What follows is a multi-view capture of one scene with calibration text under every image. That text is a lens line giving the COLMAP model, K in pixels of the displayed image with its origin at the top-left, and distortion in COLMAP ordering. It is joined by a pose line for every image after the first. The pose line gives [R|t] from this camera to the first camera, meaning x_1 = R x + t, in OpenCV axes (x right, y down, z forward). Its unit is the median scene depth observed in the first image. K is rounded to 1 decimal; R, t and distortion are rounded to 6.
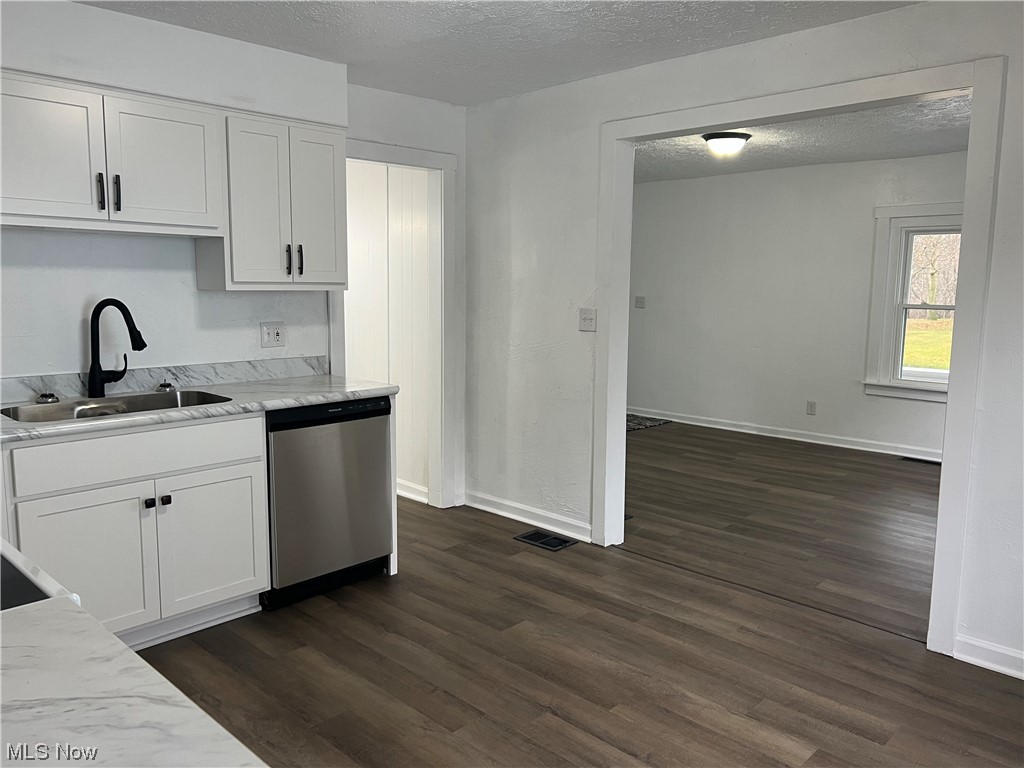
lens RADIAL K [[769.7, 0, 514.1], [0, 769.7, 377.1], [0, 0, 1]] dist [0.059115, -0.042556]
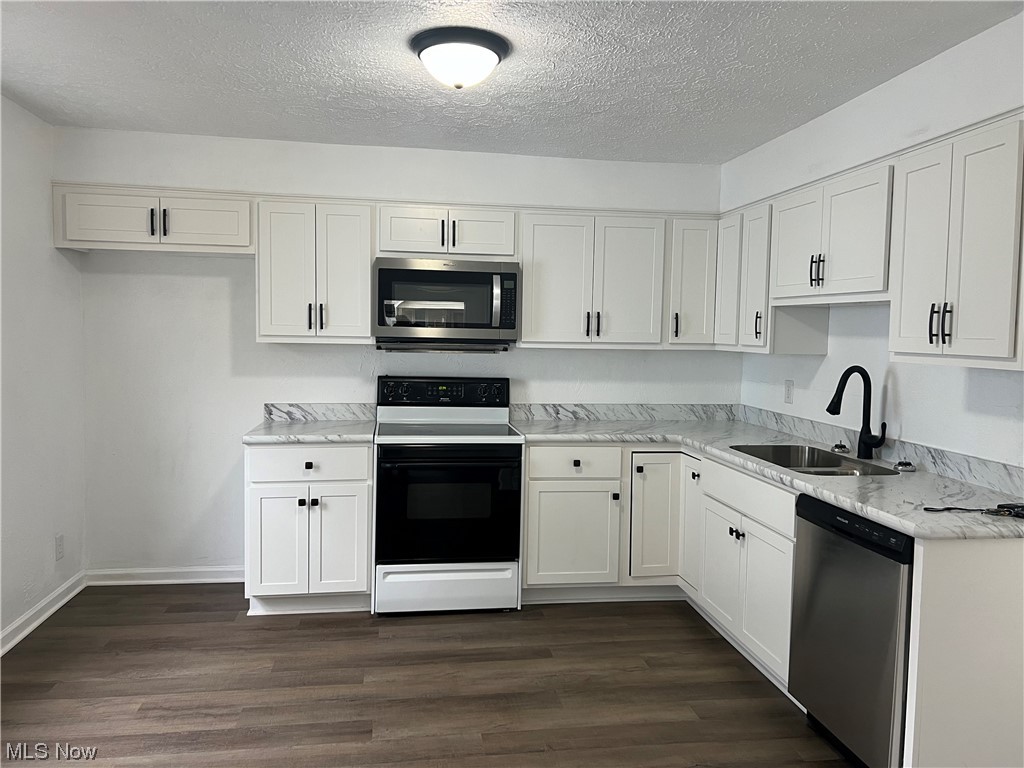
lens RADIAL K [[769.7, 0, 512.2], [0, 769.7, 387.1], [0, 0, 1]] dist [0.059115, -0.042556]
pose [[-0.599556, 0.036848, -0.799484, 0.608873], [-0.129740, 0.981252, 0.142521, -0.161702], [0.789747, 0.189175, -0.583535, 1.251796]]
